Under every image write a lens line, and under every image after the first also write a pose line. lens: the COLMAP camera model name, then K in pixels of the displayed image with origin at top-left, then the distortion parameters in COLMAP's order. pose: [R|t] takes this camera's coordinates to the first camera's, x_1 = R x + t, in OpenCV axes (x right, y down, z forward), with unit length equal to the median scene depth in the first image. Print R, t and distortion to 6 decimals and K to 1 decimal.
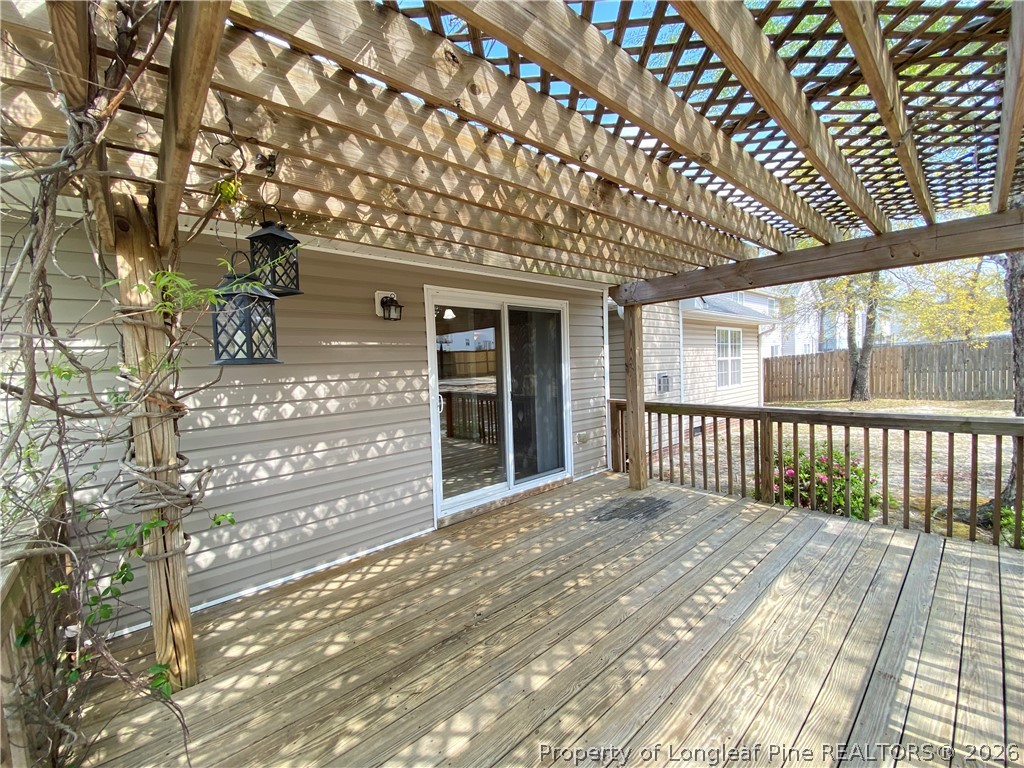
lens RADIAL K [[411.0, 0, 512.0], [0, 411.0, 384.0], [0, 0, 1]] dist [0.020809, -0.020749]
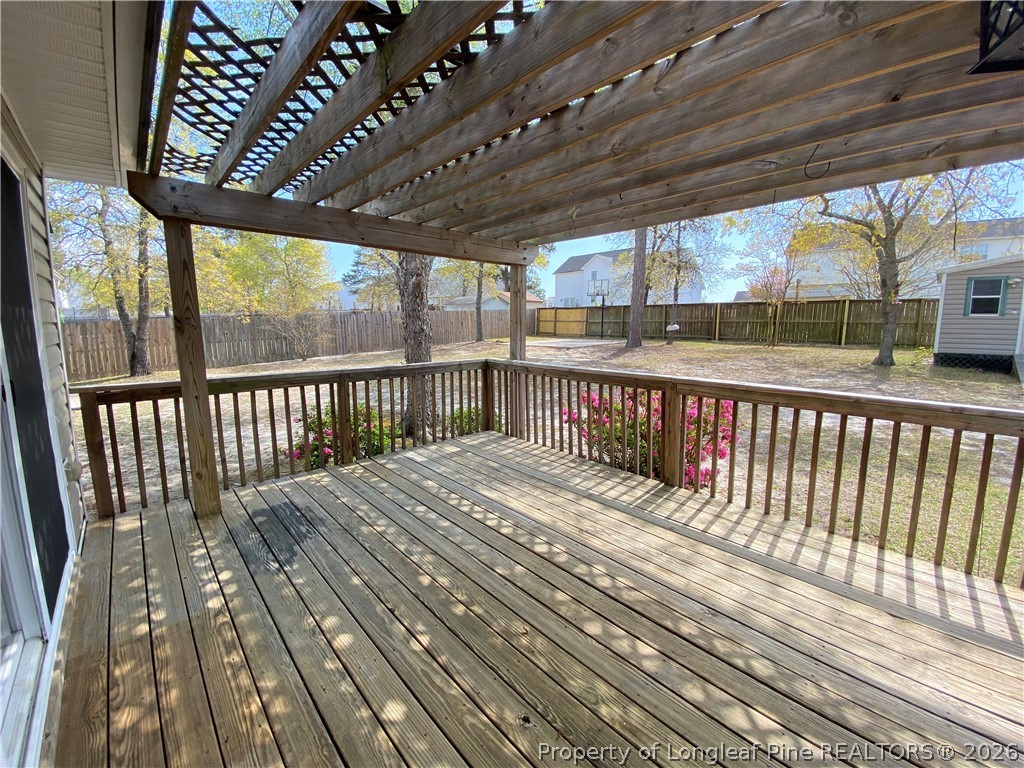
lens RADIAL K [[411.0, 0, 512.0], [0, 411.0, 384.0], [0, 0, 1]] dist [0.020809, -0.020749]
pose [[-0.014516, -0.109983, 0.993827, -0.444254], [0.052904, 0.992456, 0.110604, 0.005167], [-0.998494, 0.054183, -0.008588, 0.715965]]
